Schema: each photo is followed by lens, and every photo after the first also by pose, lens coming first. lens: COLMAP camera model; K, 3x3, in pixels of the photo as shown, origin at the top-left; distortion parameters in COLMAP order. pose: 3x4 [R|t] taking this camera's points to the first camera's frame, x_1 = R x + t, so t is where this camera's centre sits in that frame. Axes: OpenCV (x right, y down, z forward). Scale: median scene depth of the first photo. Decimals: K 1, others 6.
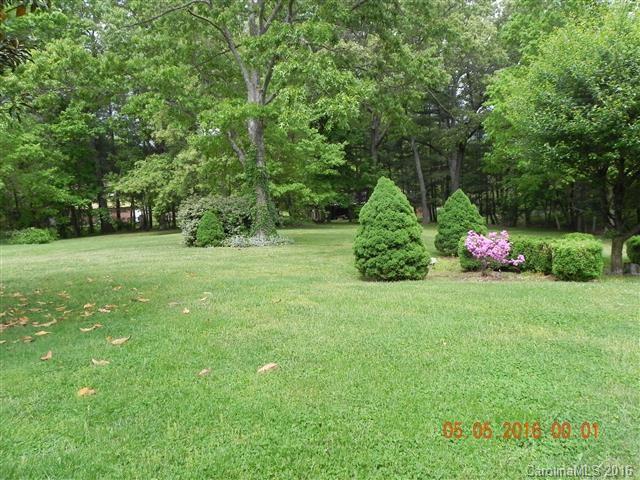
lens RADIAL K [[486.6, 0, 322.5], [0, 486.6, 242.7], [0, 0, 1]] dist [0.044757, 0.001251]
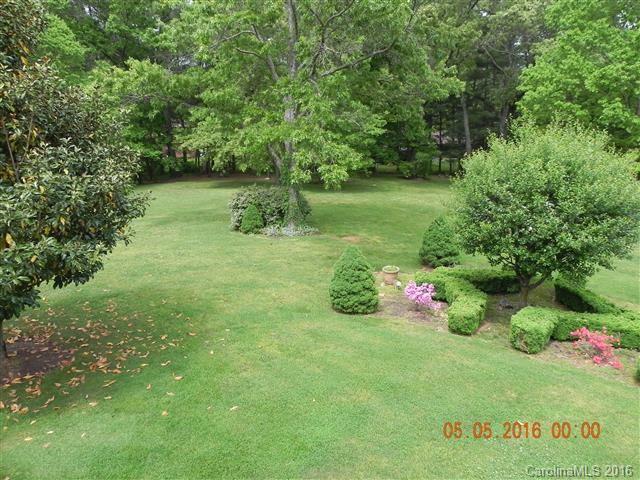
lens RADIAL K [[486.6, 0, 319.5], [0, 486.6, 238.5], [0, 0, 1]] dist [0.044757, 0.001251]
pose [[0.990631, 0.061987, -0.121685, 0.101076], [-0.043486, 0.987850, 0.149203, -0.176112], [0.129456, -0.142514, 0.981291, -0.225042]]
